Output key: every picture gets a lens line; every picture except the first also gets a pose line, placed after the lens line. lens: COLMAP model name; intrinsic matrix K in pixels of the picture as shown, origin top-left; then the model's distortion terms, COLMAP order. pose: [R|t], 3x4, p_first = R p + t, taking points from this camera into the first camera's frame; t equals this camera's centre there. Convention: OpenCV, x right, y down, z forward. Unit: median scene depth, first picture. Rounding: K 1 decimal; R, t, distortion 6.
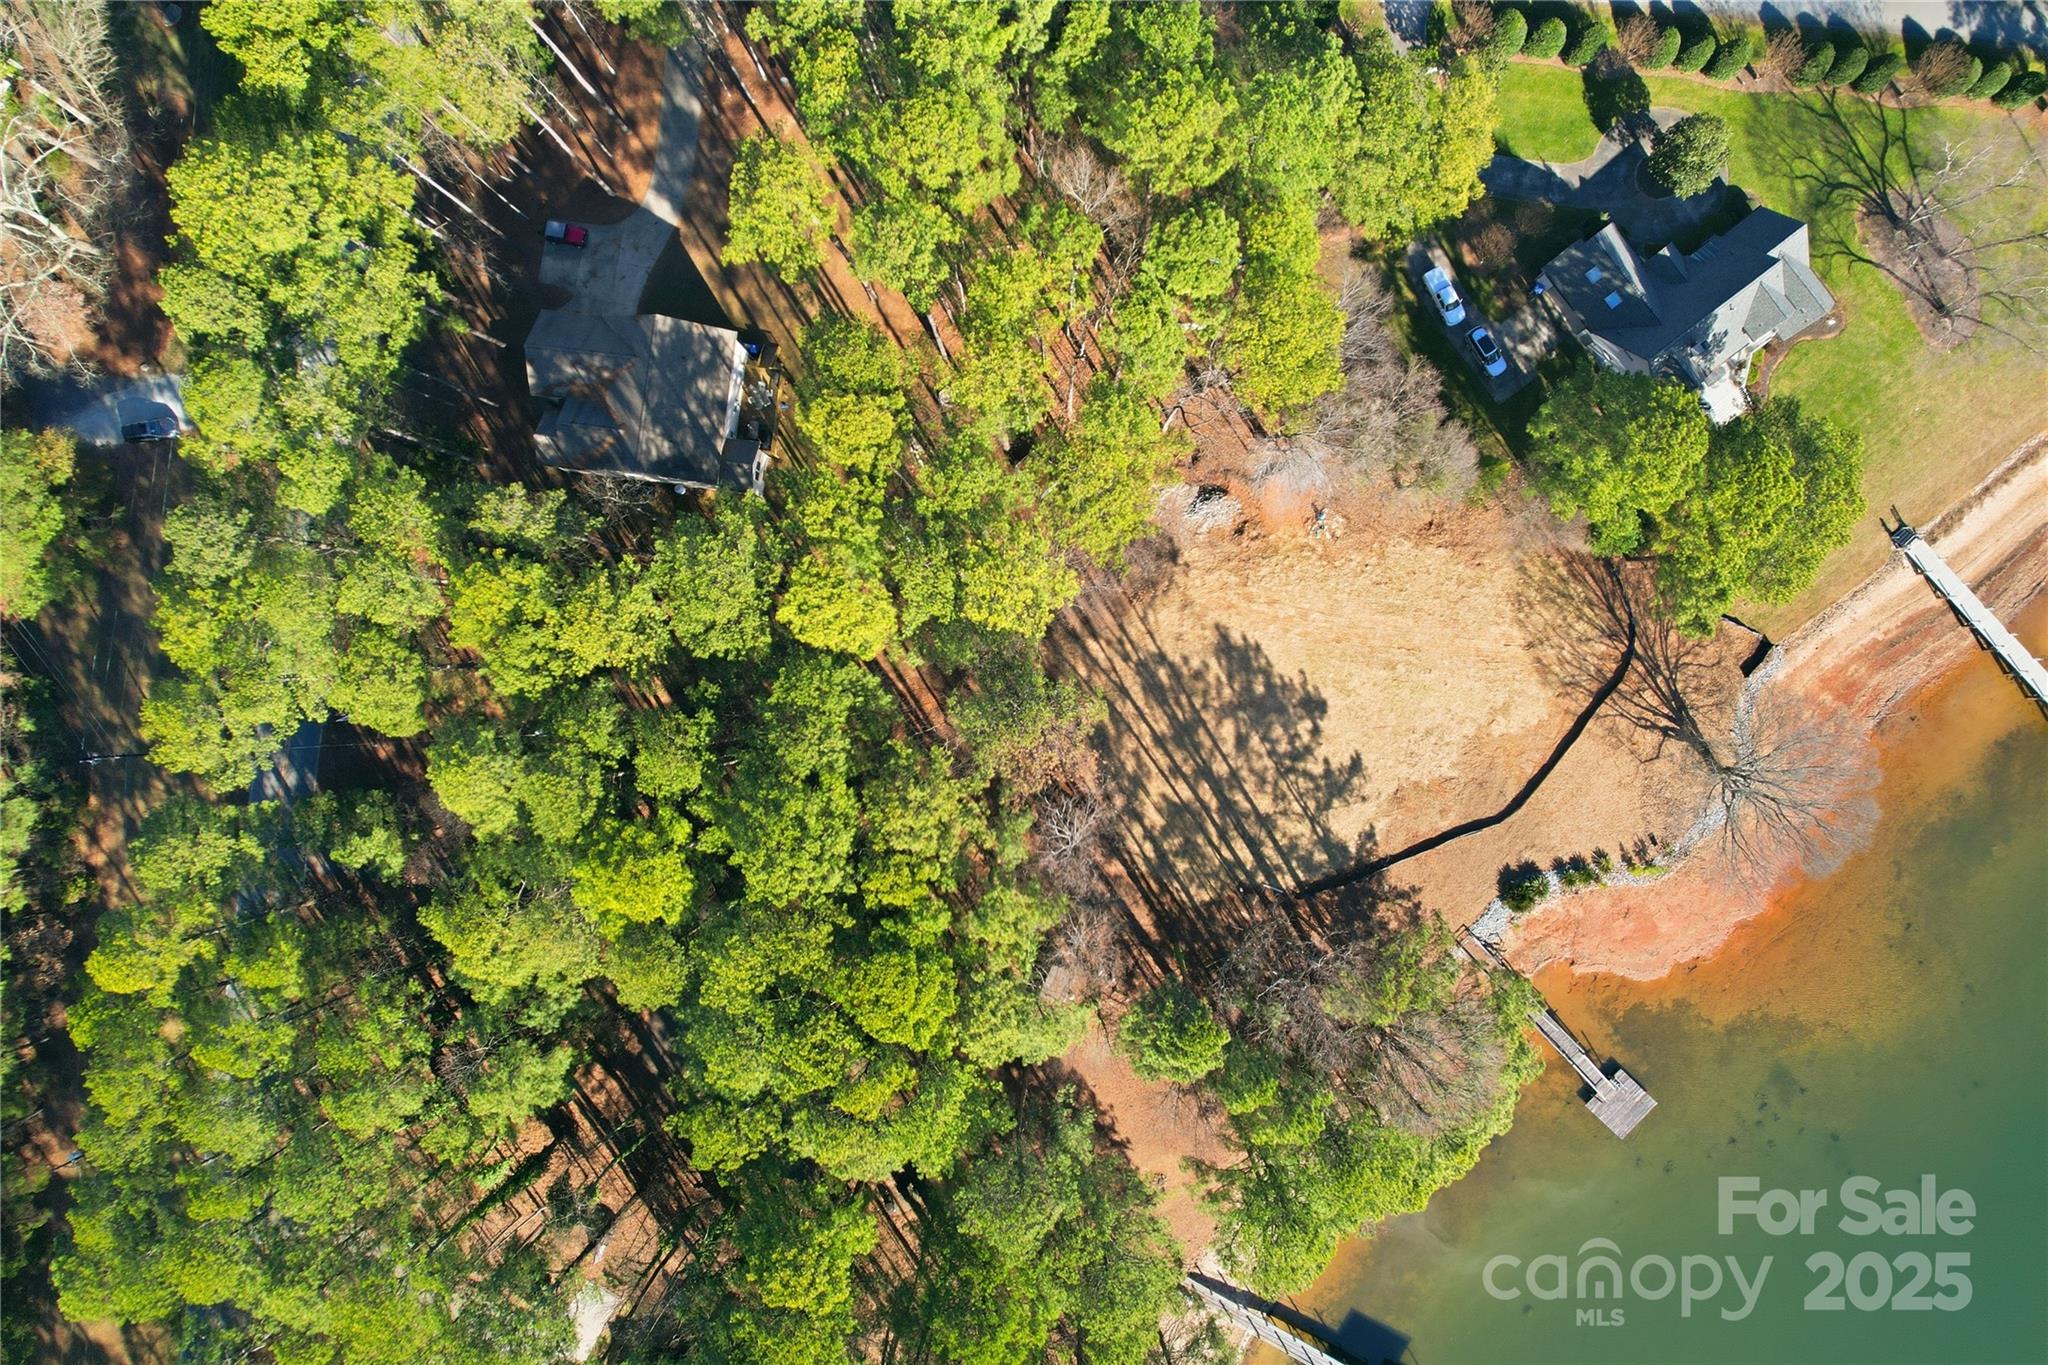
lens RADIAL K [[1312.1, 0, 1025.4], [0, 1312.1, 686.1], [0, 0, 1]] dist [-0.079717, 0.074607]
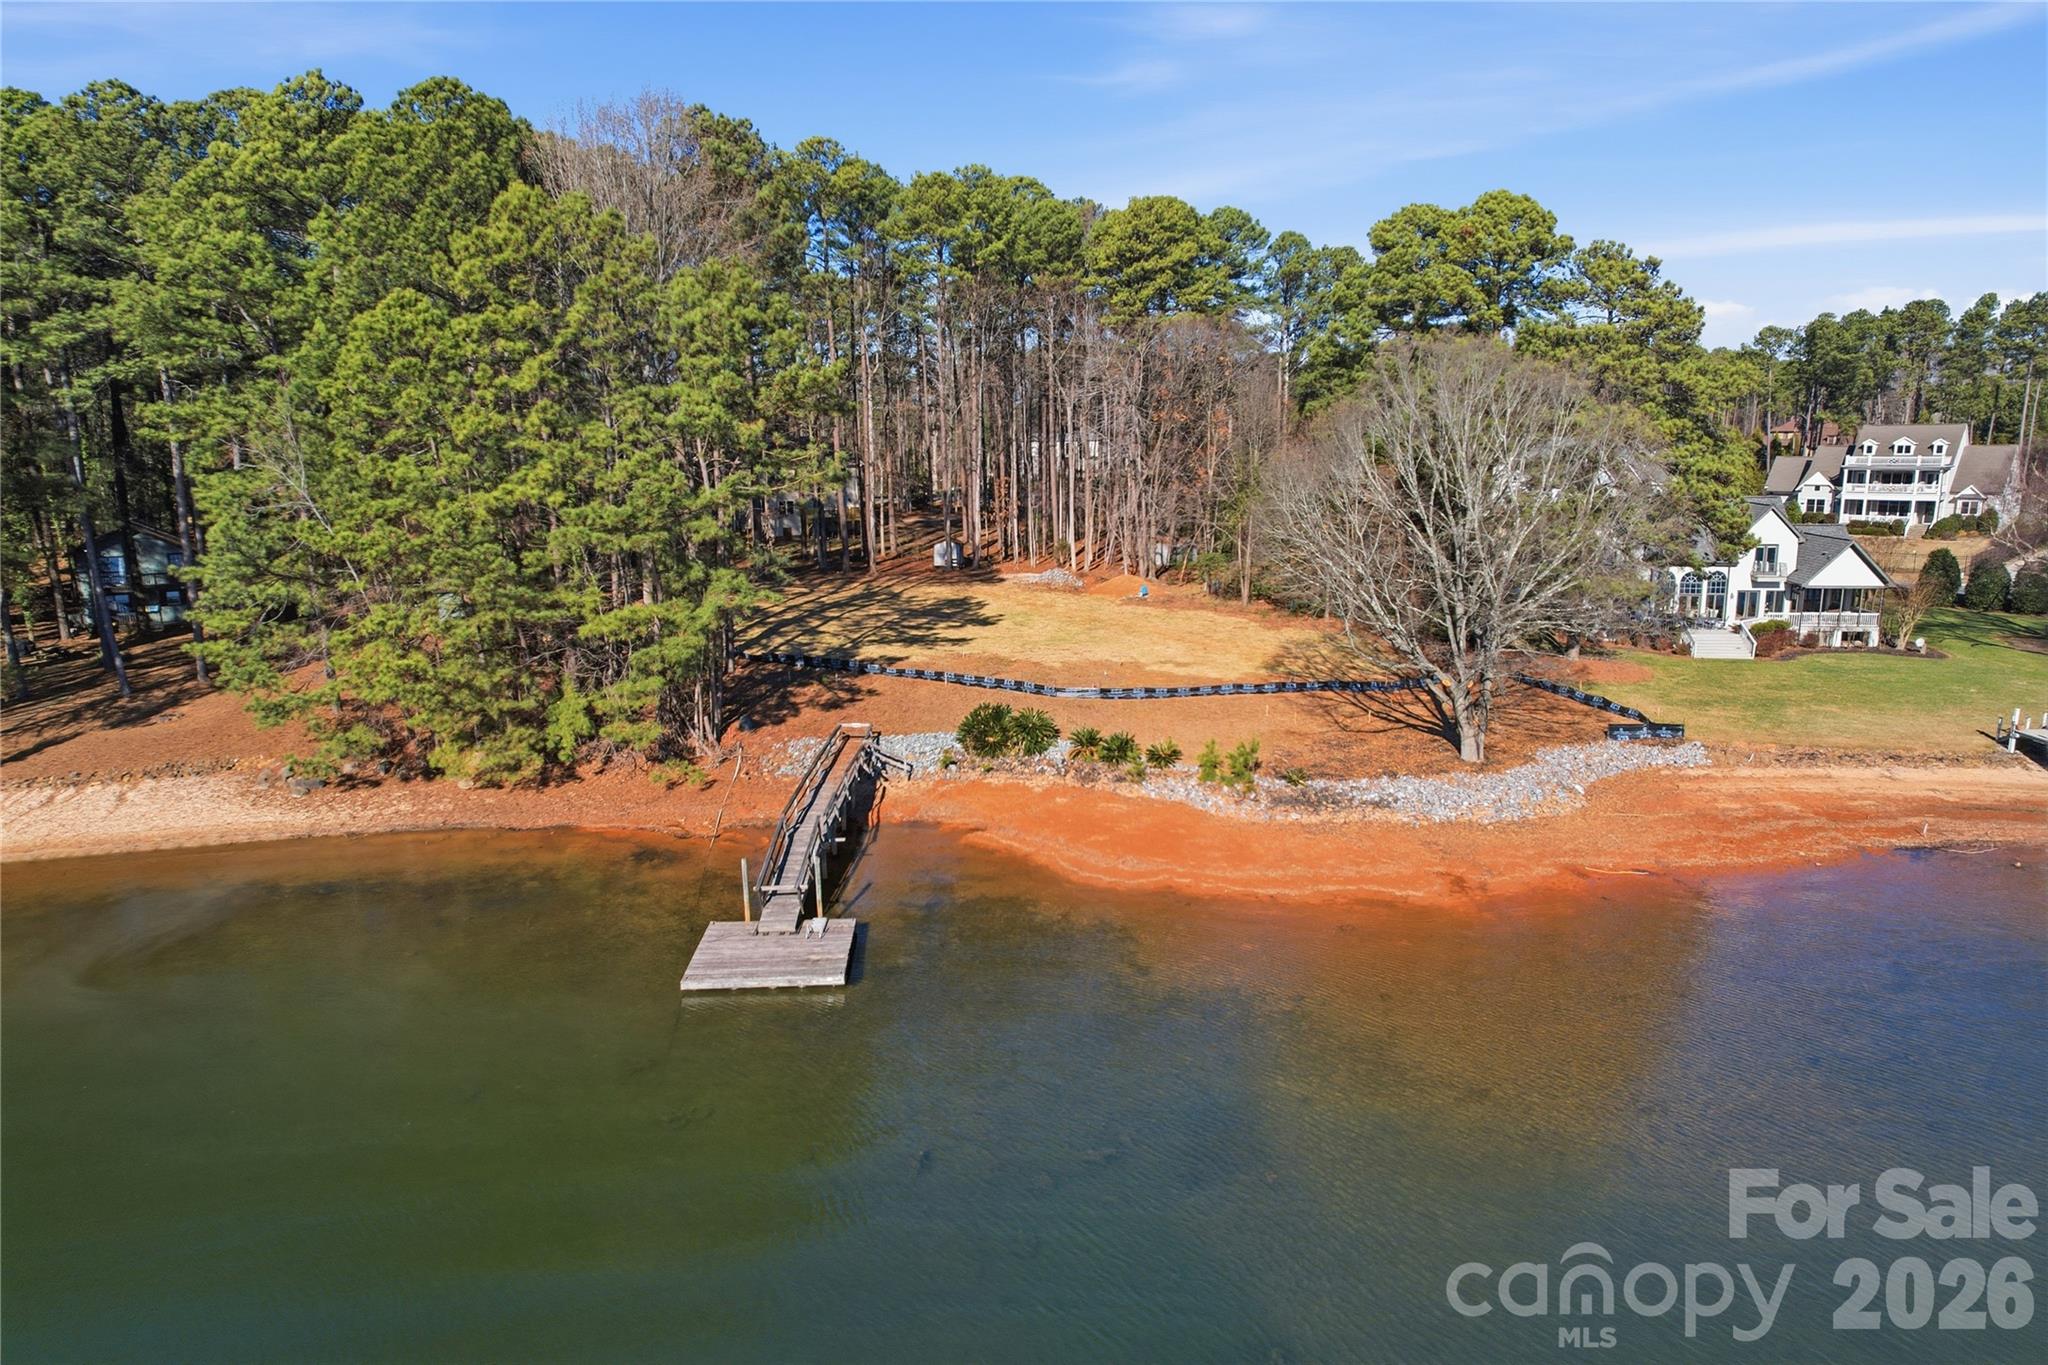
lens RADIAL K [[1312.1, 0, 1025.4], [0, 1312.1, 686.1], [0, 0, 1]] dist [-0.079717, 0.074607]
pose [[0.713928, 0.145017, -0.685037, 0.837702], [-0.700212, 0.143481, -0.699369, 0.578338], [-0.003131, 0.978971, 0.203978, 0.990706]]
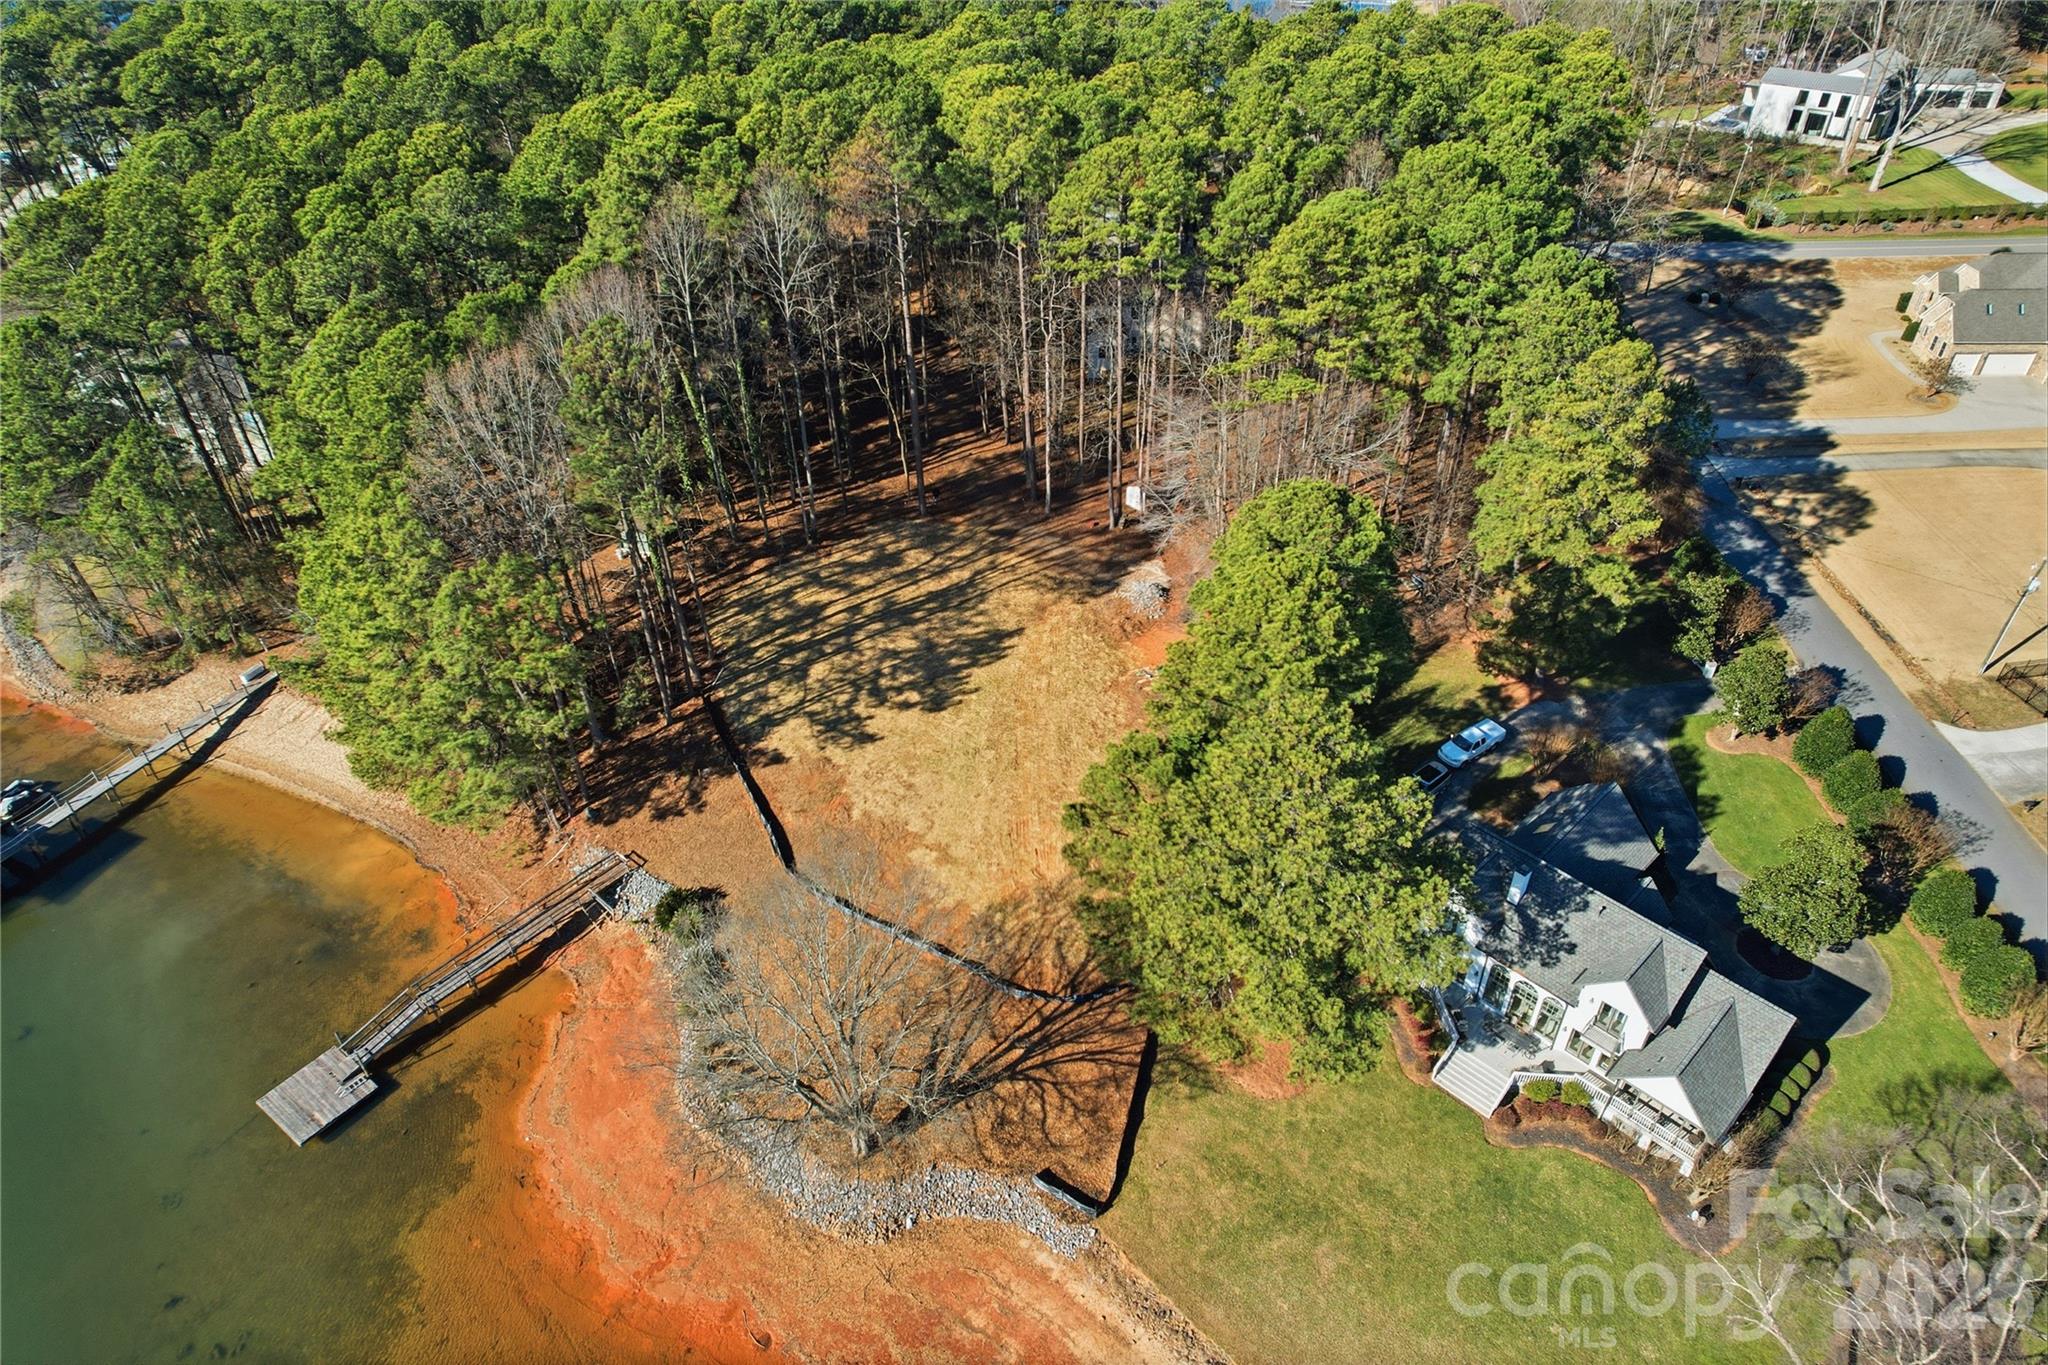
lens RADIAL K [[1395.6, 0, 1024.0], [0, 1395.6, 682.5], [0, 0, 1]] dist [-0.090001, 0.090396]
pose [[0.103156, 0.583811, -0.805309, 1.036957], [-0.994577, 0.071338, -0.075683, 0.029755], [0.013264, 0.808749, 0.588004, 0.531687]]
